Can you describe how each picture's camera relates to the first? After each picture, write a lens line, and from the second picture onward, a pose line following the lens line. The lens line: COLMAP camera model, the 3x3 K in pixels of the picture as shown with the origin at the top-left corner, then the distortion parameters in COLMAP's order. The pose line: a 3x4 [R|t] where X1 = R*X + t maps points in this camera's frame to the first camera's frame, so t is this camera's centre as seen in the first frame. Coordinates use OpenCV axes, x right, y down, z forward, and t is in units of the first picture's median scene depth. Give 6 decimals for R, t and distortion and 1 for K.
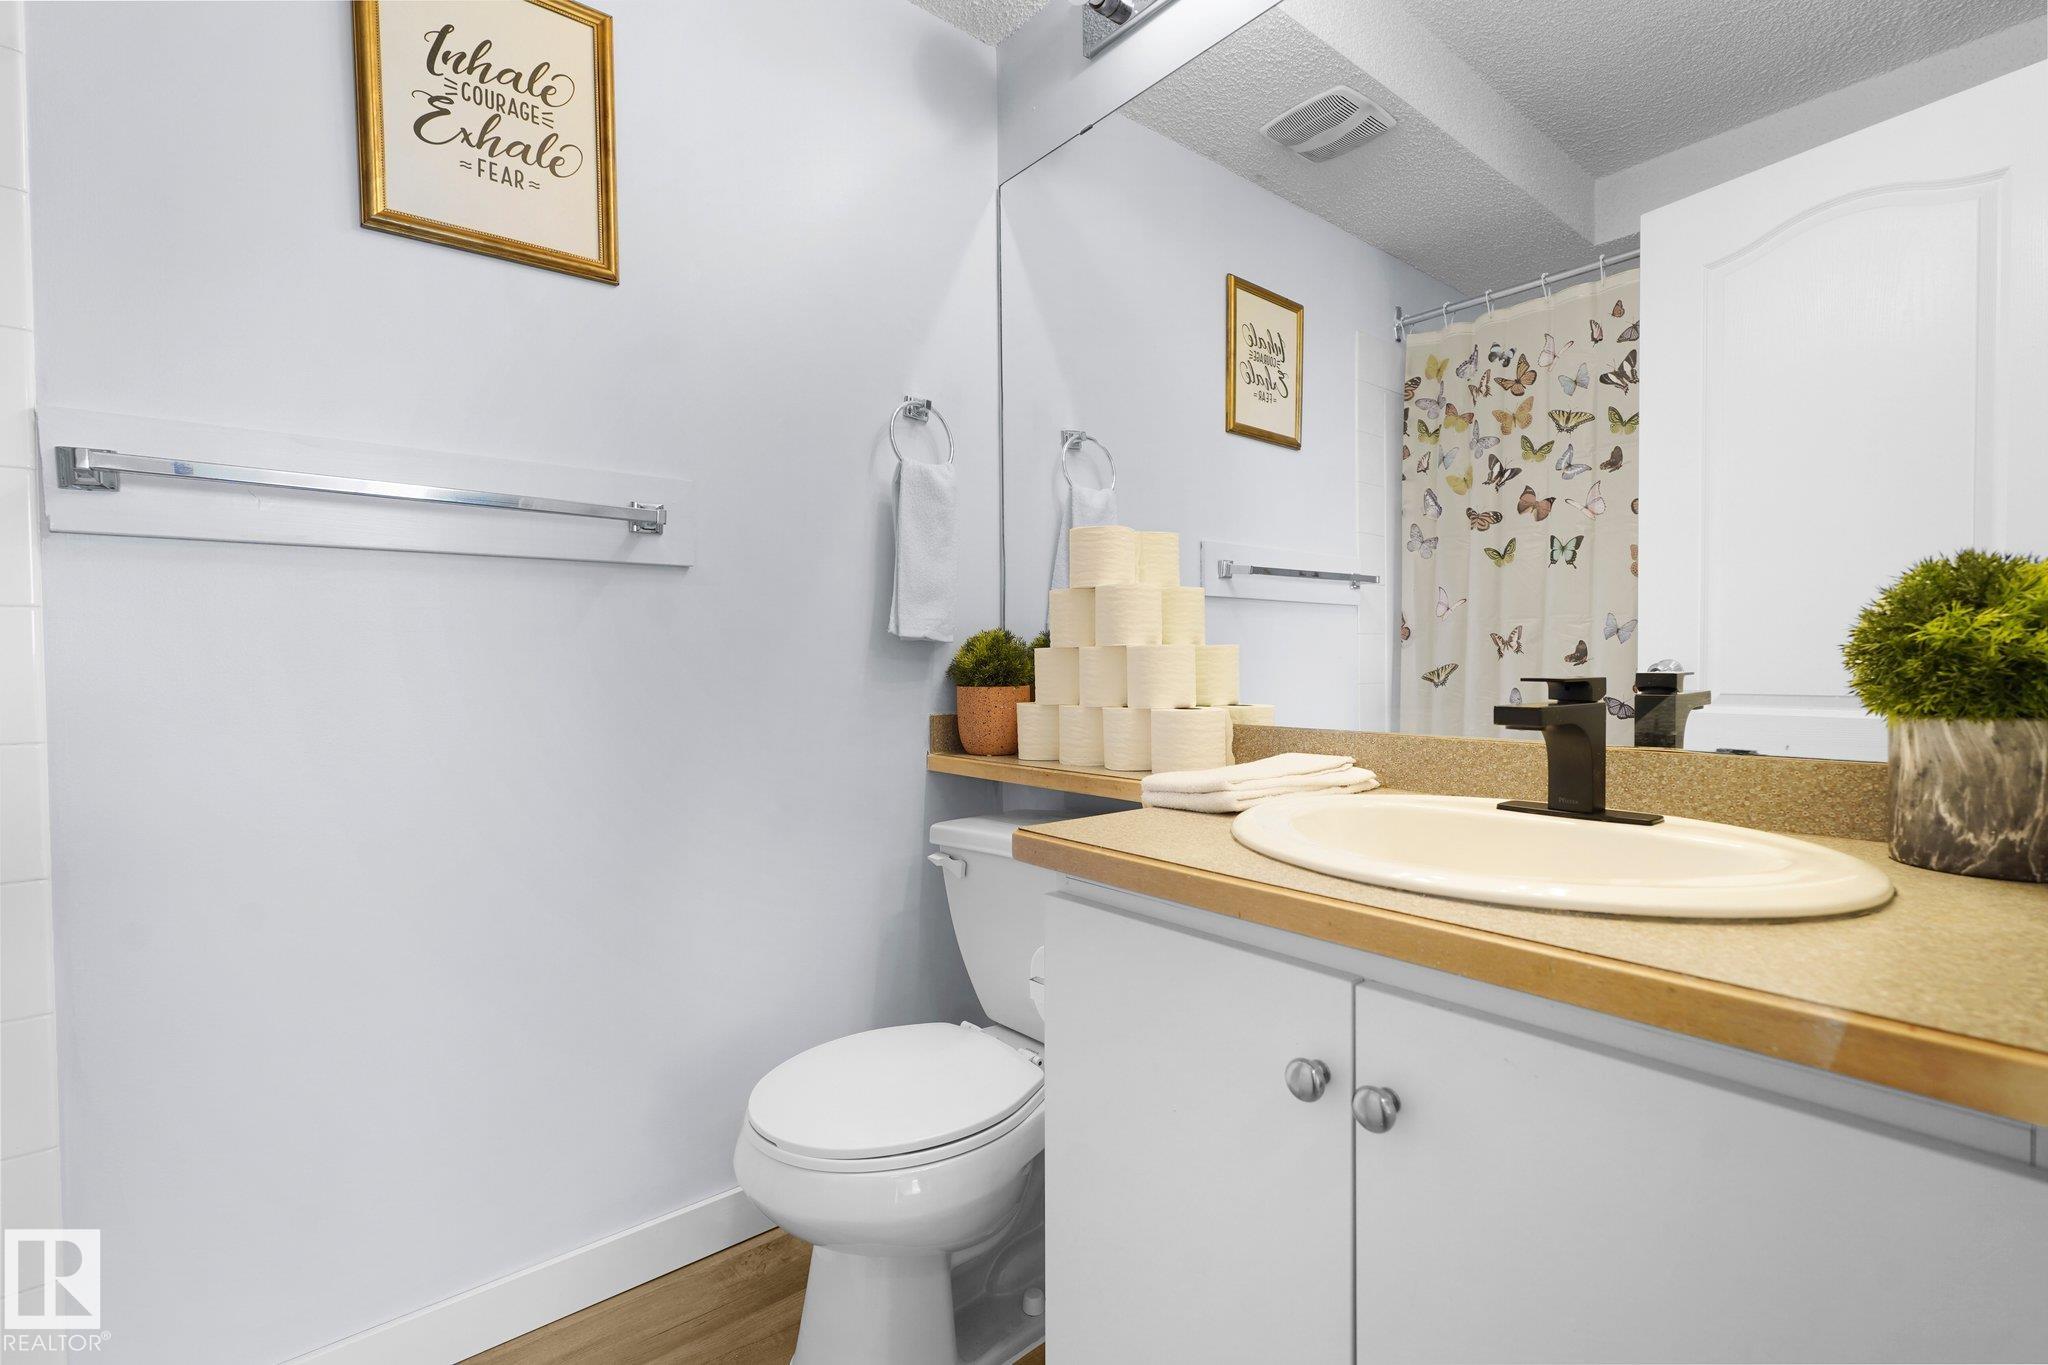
lens RADIAL K [[937.7, 0, 1028.8], [0, 937.7, 681.7], [0, 0, 1]] dist [-0.007261, 0.003632]
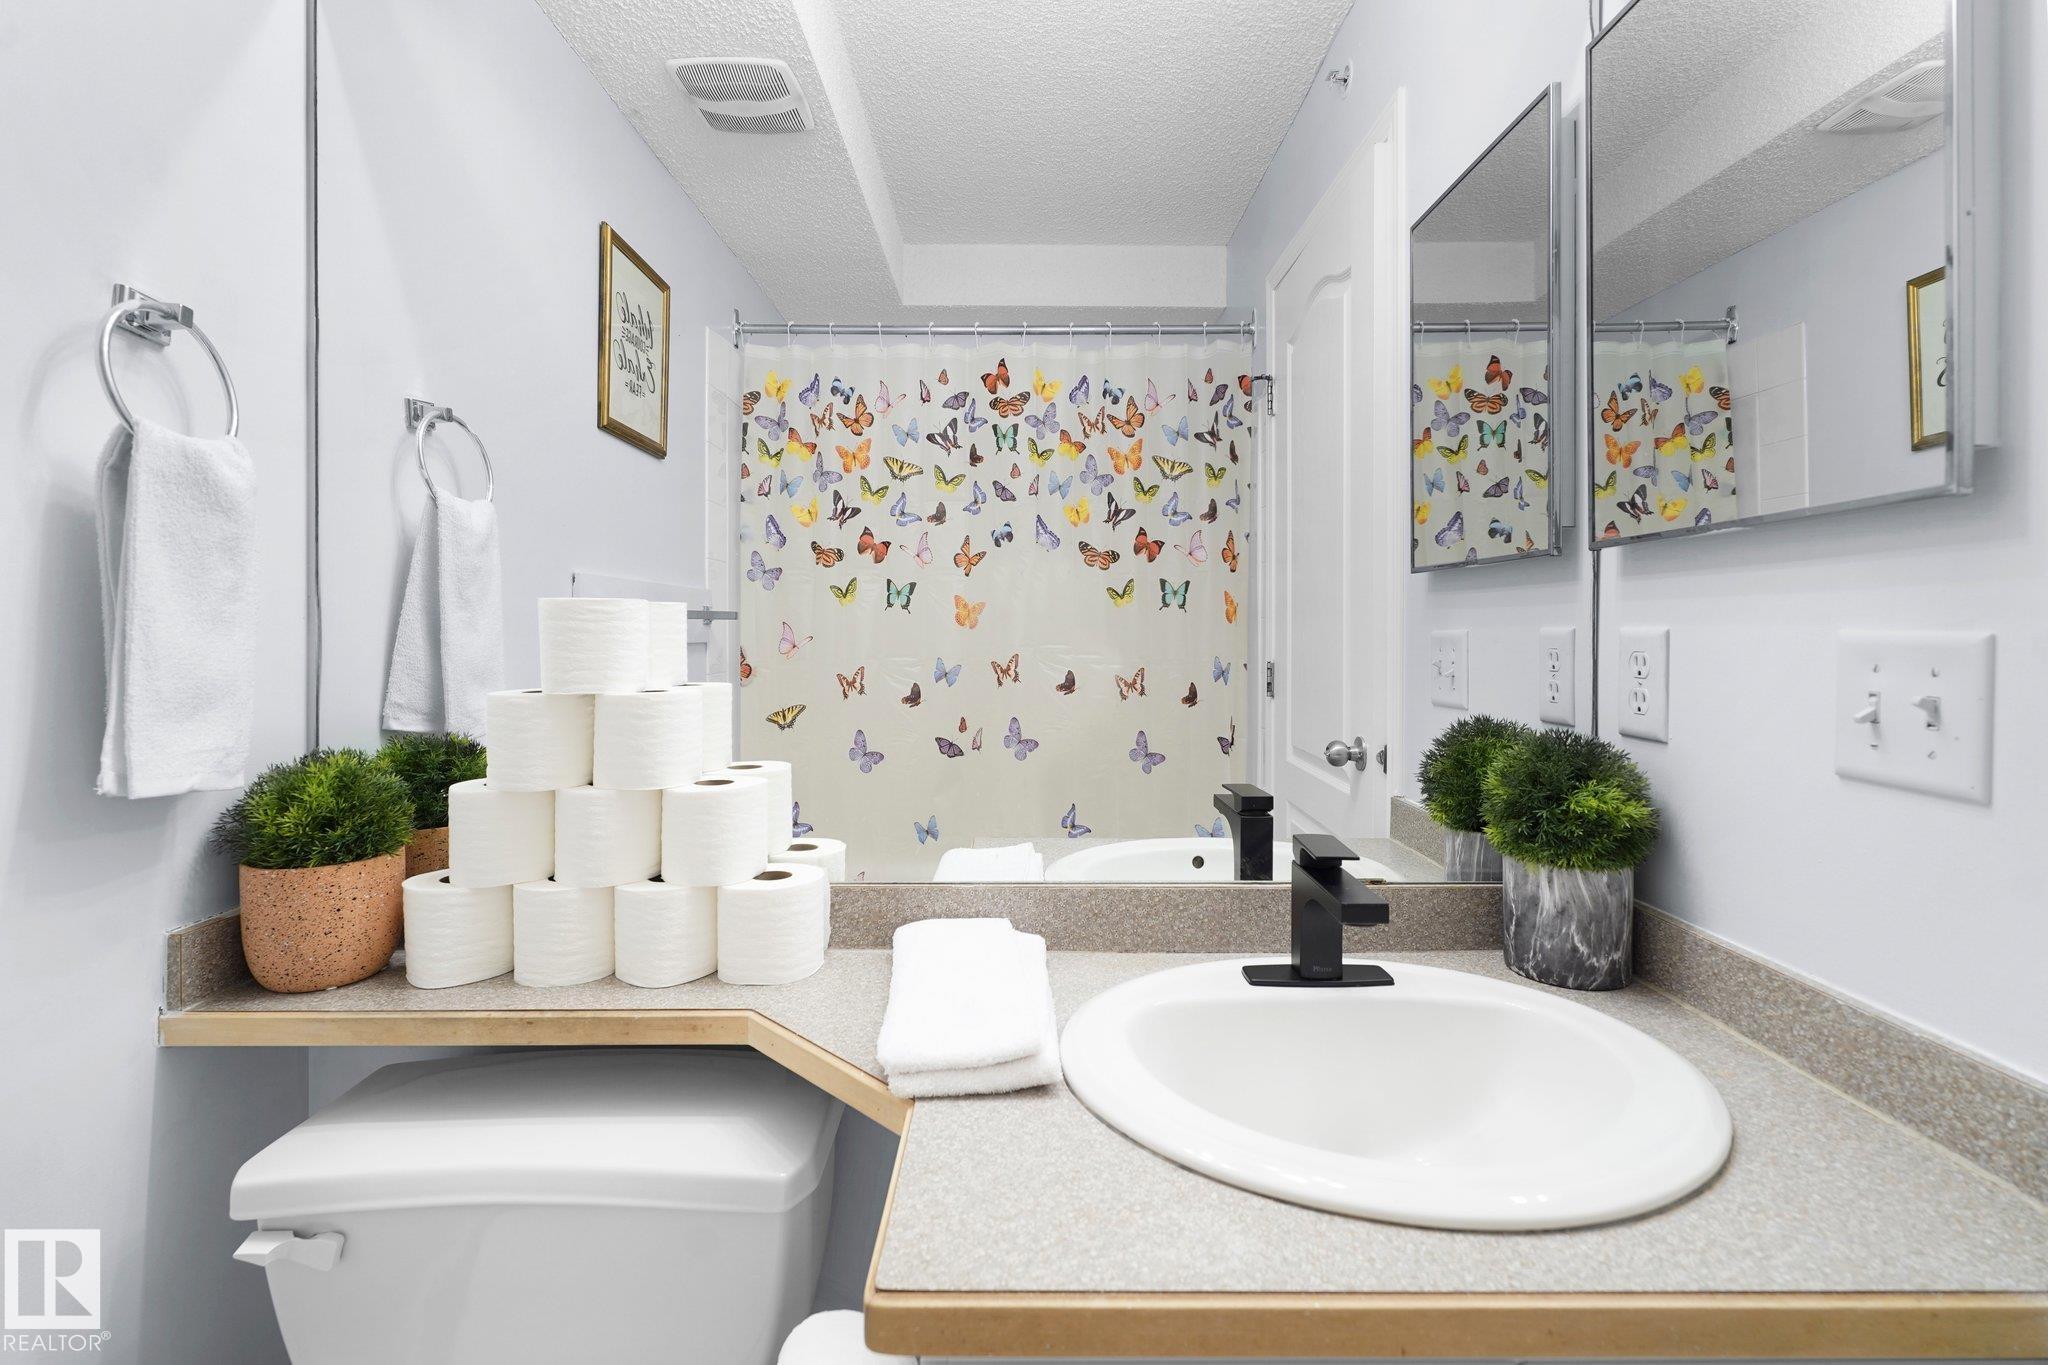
lens RADIAL K [[937.7, 0, 1007.3], [0, 937.7, 622.3], [0, 0, 1]] dist [-0.007261, 0.003632]
pose [[0.624670, 0.010599, 0.780817, -0.172076], [0.005053, 0.999832, -0.017615, -0.094240], [-0.780873, 0.014949, 0.624511, 0.271481]]
